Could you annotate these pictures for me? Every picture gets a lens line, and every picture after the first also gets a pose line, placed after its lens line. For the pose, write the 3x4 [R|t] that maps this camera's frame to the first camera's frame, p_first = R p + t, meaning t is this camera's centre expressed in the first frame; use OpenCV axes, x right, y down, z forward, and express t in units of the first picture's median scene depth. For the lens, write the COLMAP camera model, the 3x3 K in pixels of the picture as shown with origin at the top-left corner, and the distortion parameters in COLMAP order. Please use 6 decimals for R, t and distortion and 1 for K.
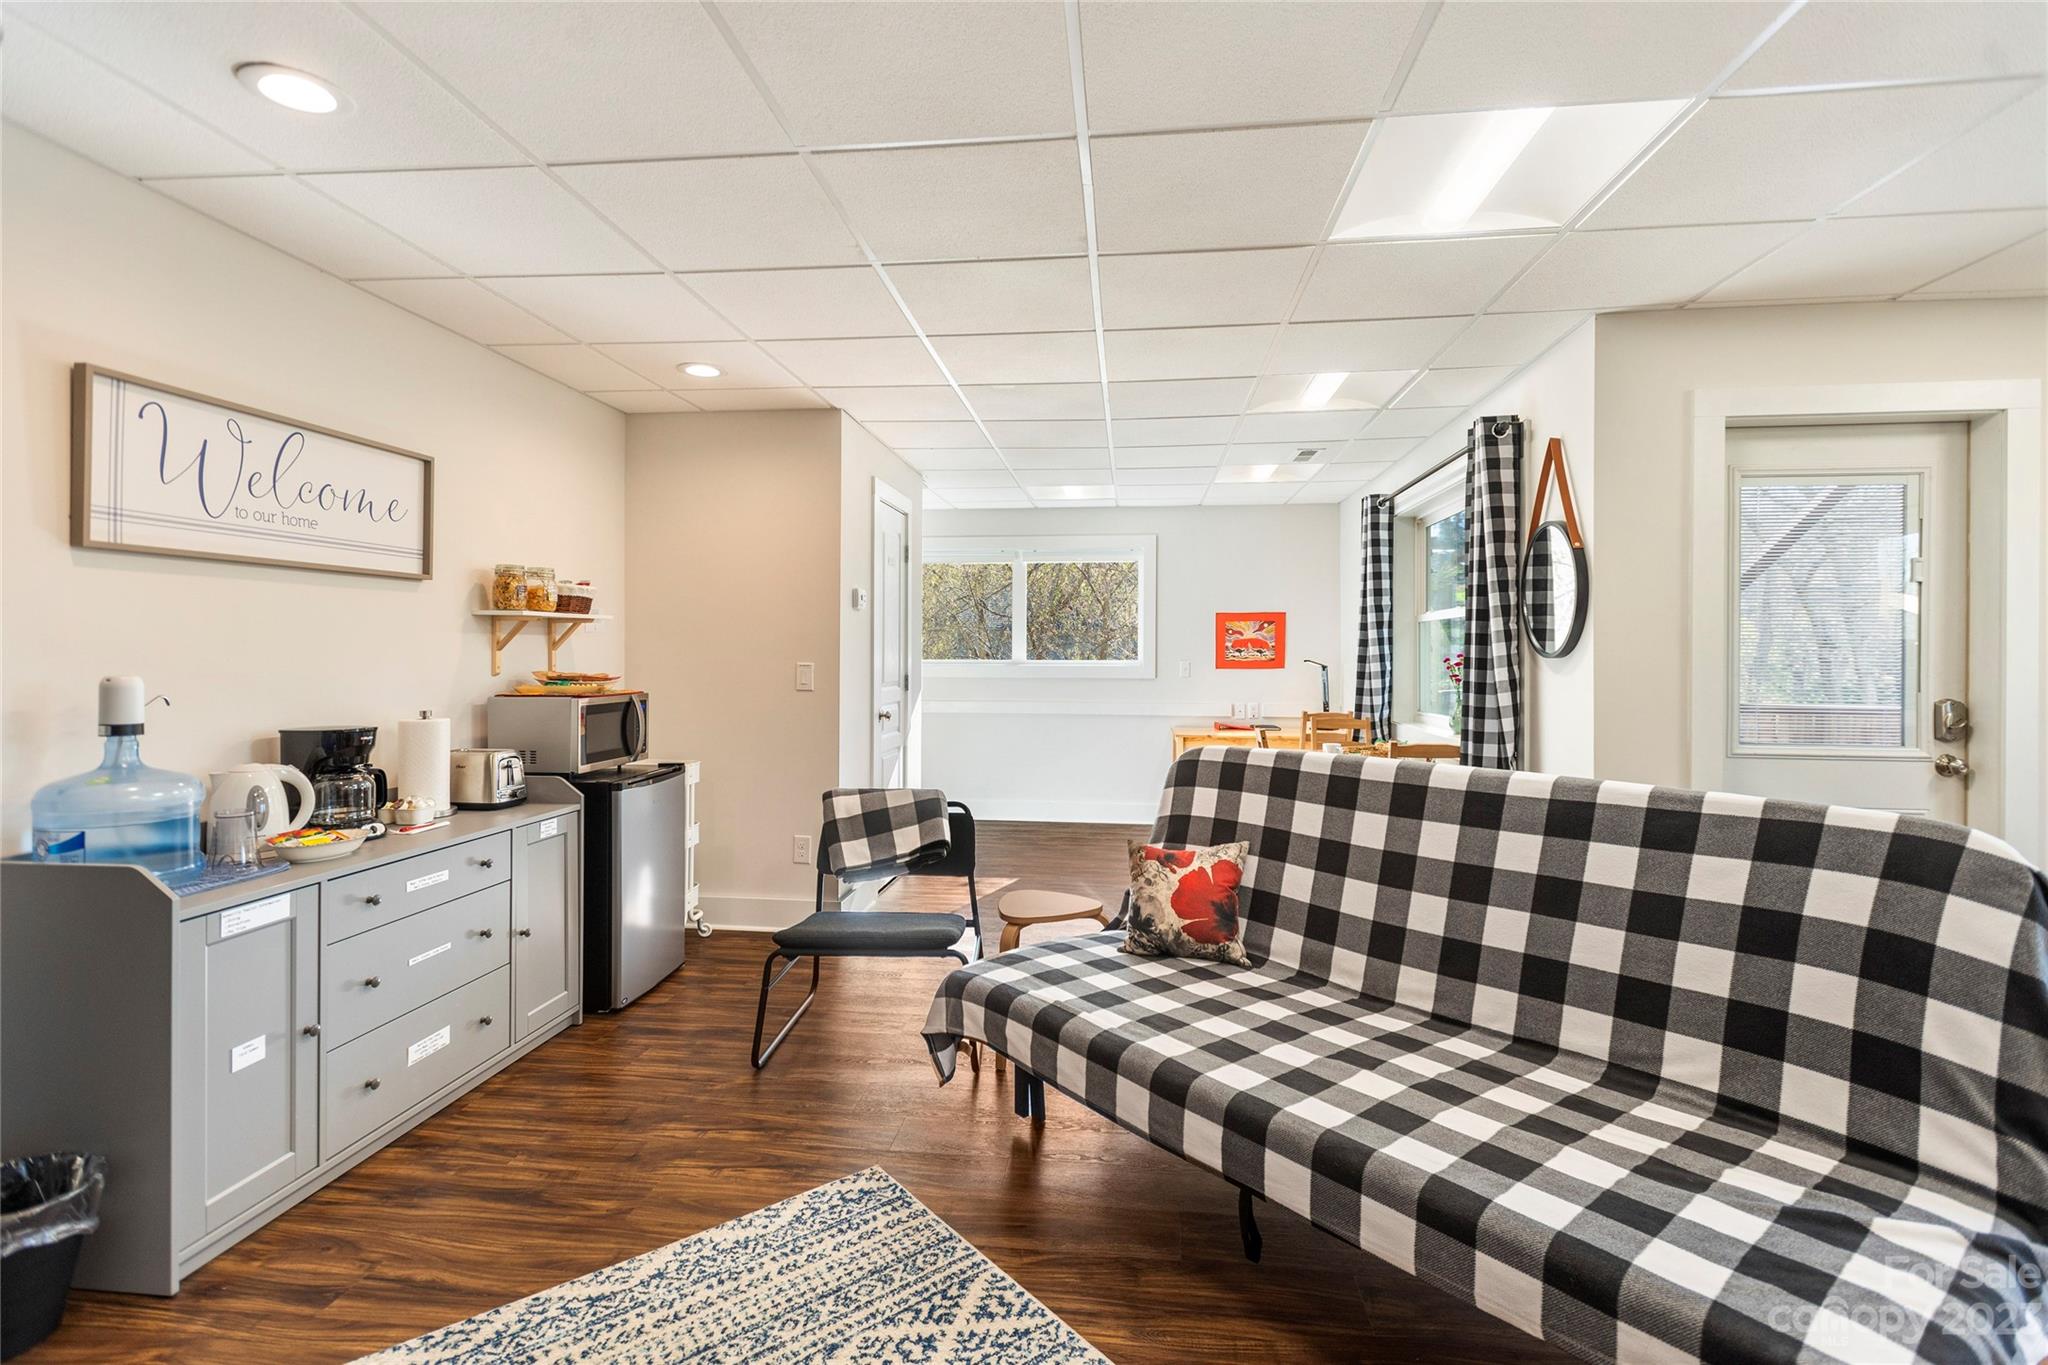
lens RADIAL K [[974.1, 0, 1026.0], [0, 974.1, 660.3], [0, 0, 1]] dist [0.025696, -0.008105]
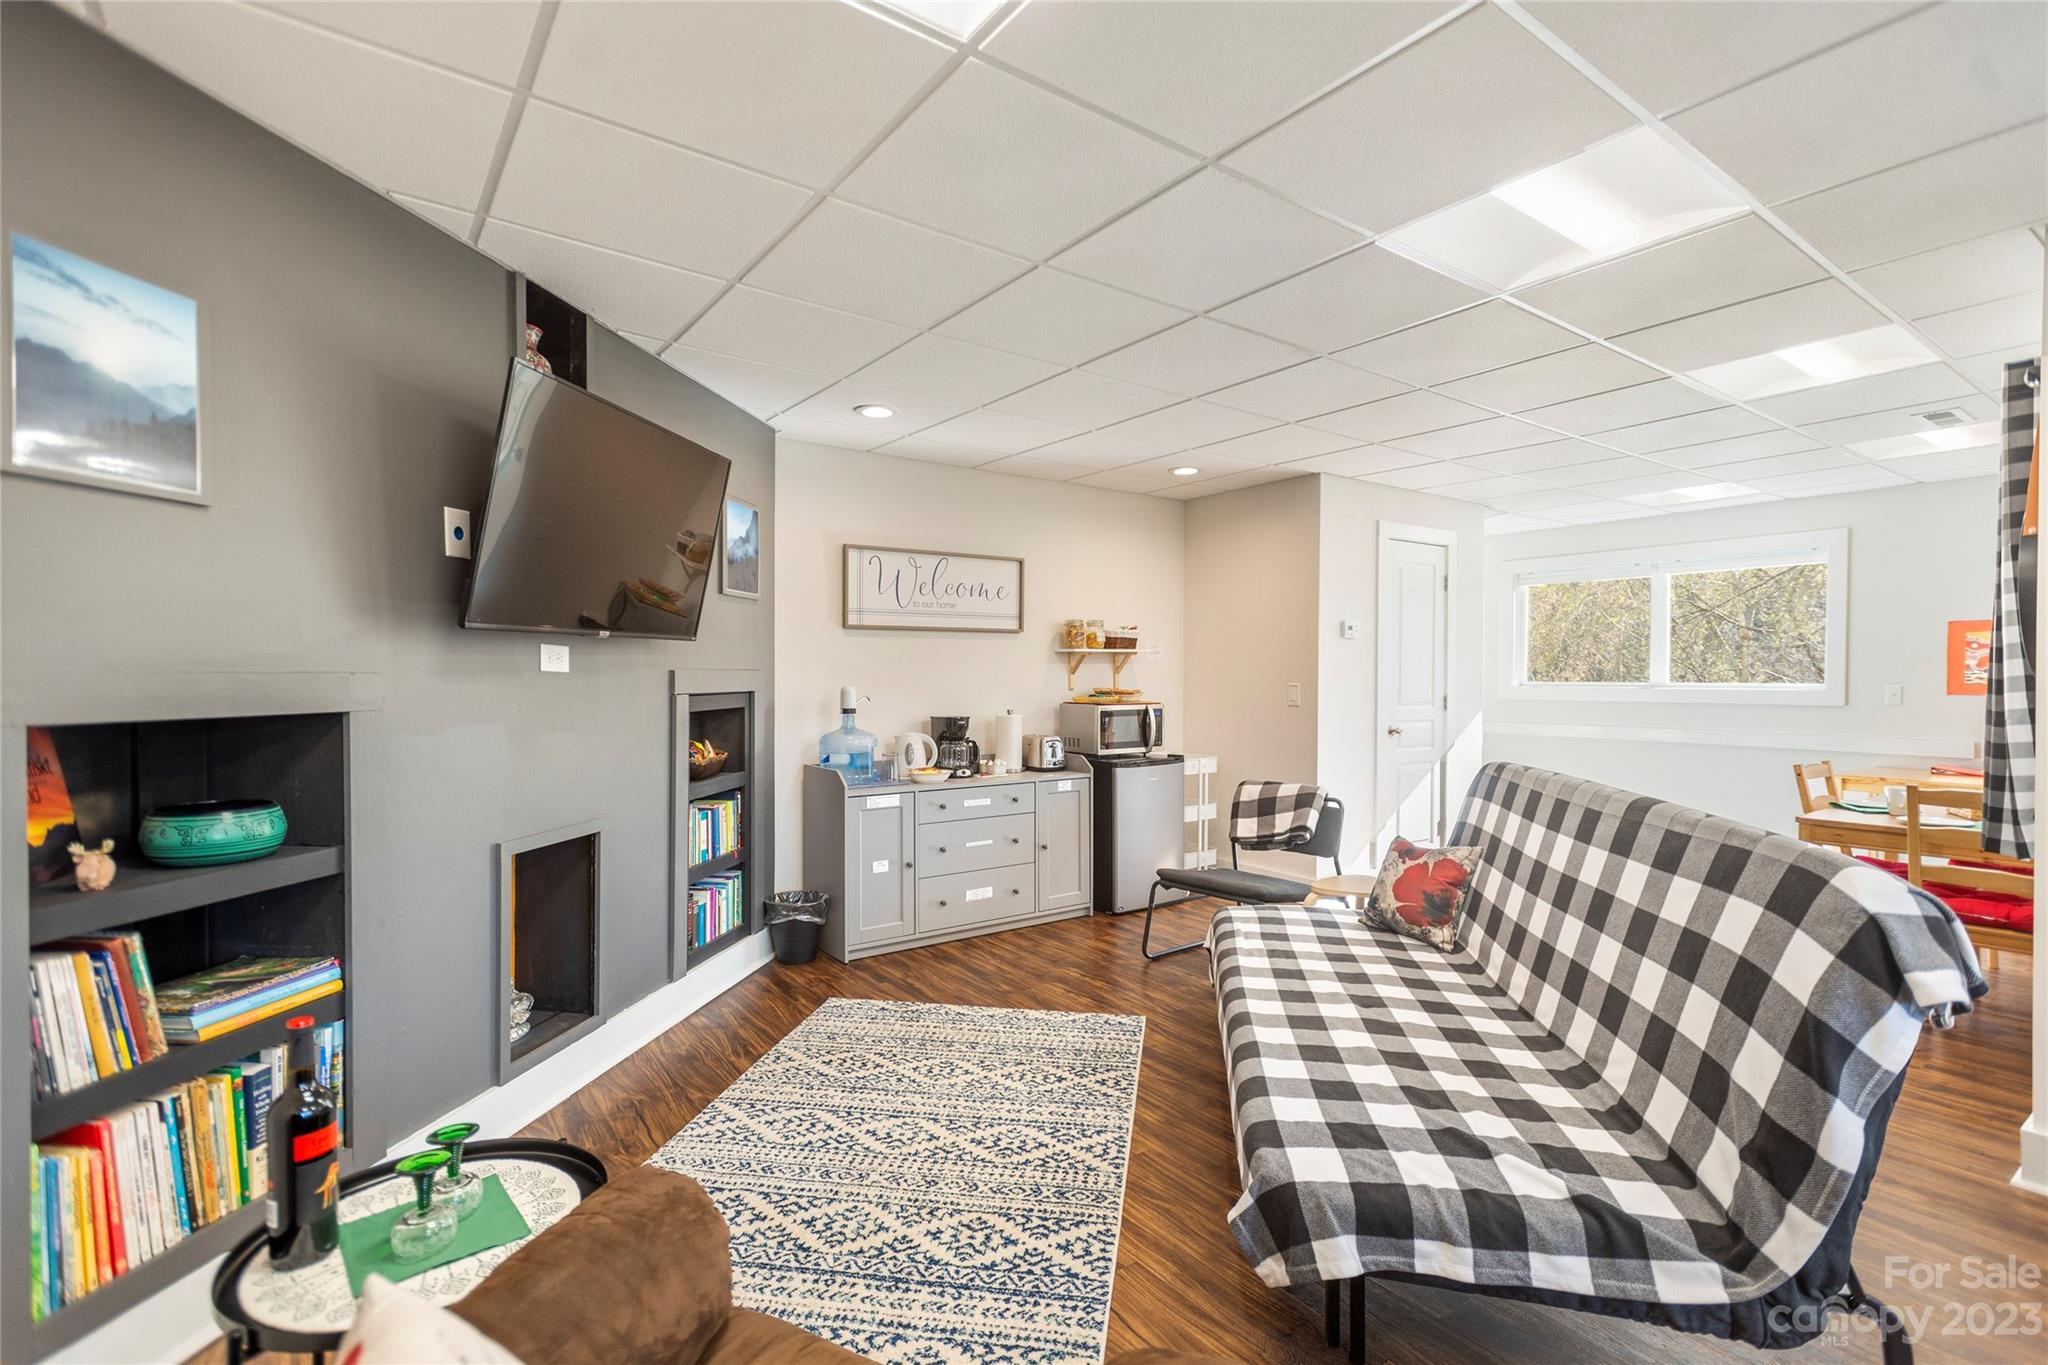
lens RADIAL K [[942.6, 0, 1024.8], [0, 942.6, 699.6], [0, 0, 1]] dist [0.022482, -0.000073]
pose [[0.675615, 0.016702, -0.737066, 0.635621], [-0.003842, 0.999810, 0.019135, 0.002213], [0.737245, -0.010096, 0.675550, -0.089007]]
